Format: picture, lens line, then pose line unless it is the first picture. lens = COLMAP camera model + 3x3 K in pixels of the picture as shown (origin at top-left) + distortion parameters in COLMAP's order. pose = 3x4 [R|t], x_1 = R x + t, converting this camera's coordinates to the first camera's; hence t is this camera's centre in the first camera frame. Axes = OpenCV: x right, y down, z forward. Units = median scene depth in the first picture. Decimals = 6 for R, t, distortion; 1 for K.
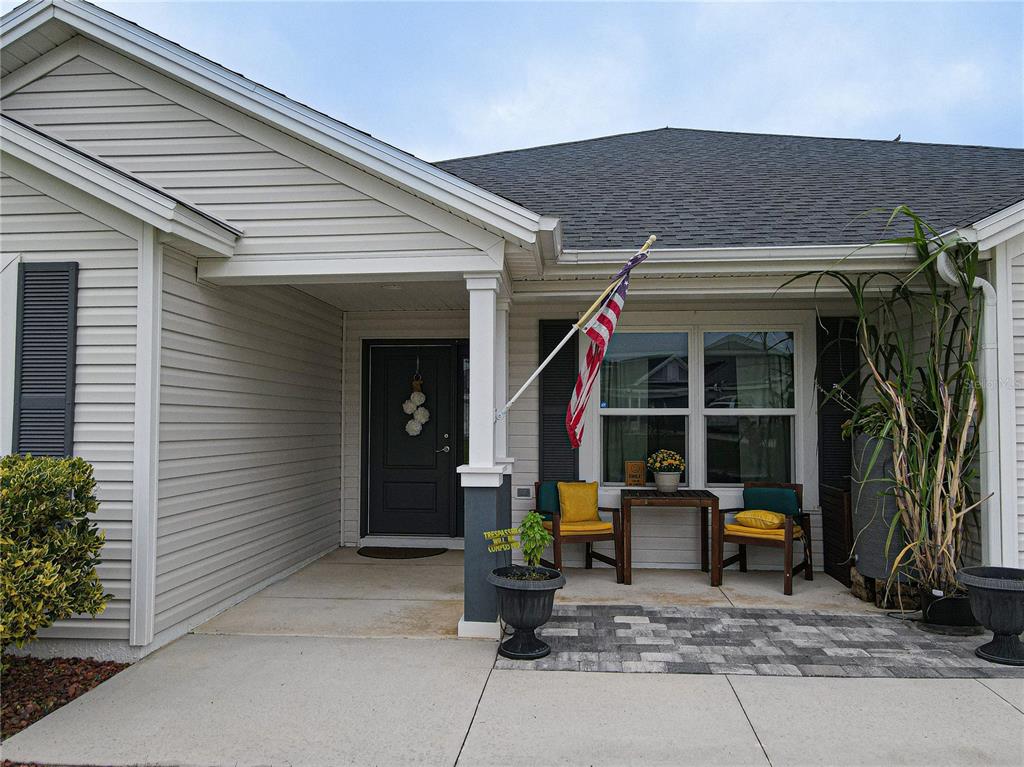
lens RADIAL K [[760.7, 0, 512.0], [0, 760.7, 383.5], [0, 0, 1]] dist [-0.000211, 0.032771]
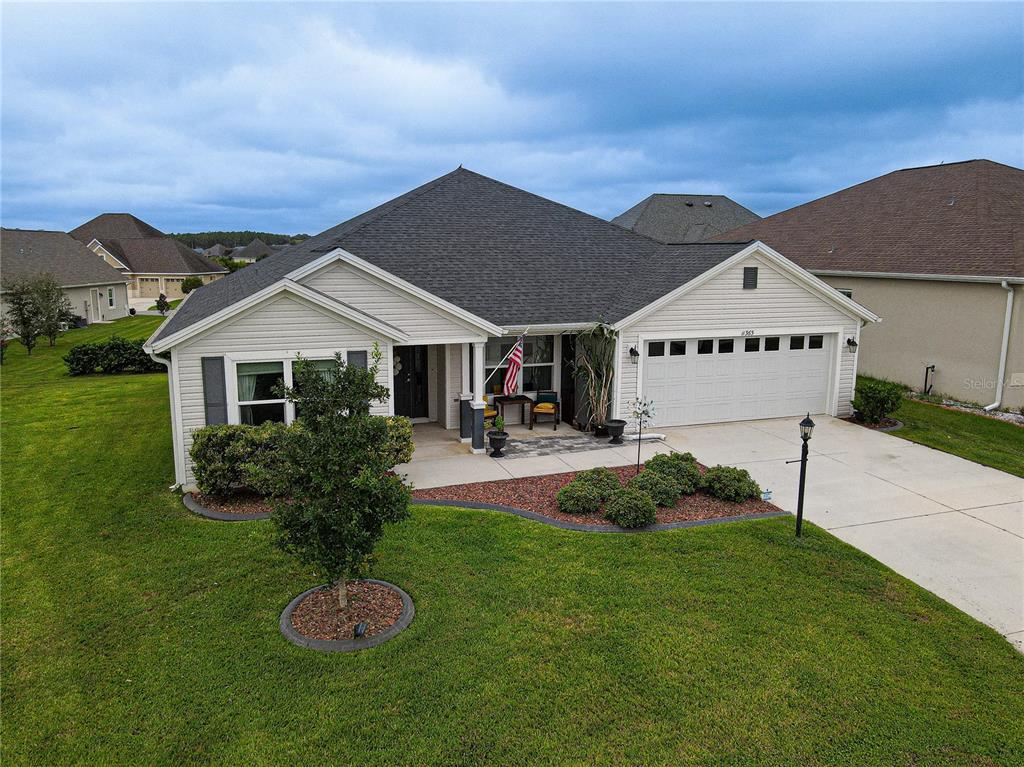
lens RADIAL K [[760.7, 0, 512.0], [0, 760.7, 383.5], [0, 0, 1]] dist [-0.000211, 0.032771]
pose [[0.908088, -0.068093, 0.413207, -1.136525], [-0.023846, 0.976684, 0.213355, -0.602663], [-0.418100, -0.203598, 0.885291, -1.726169]]
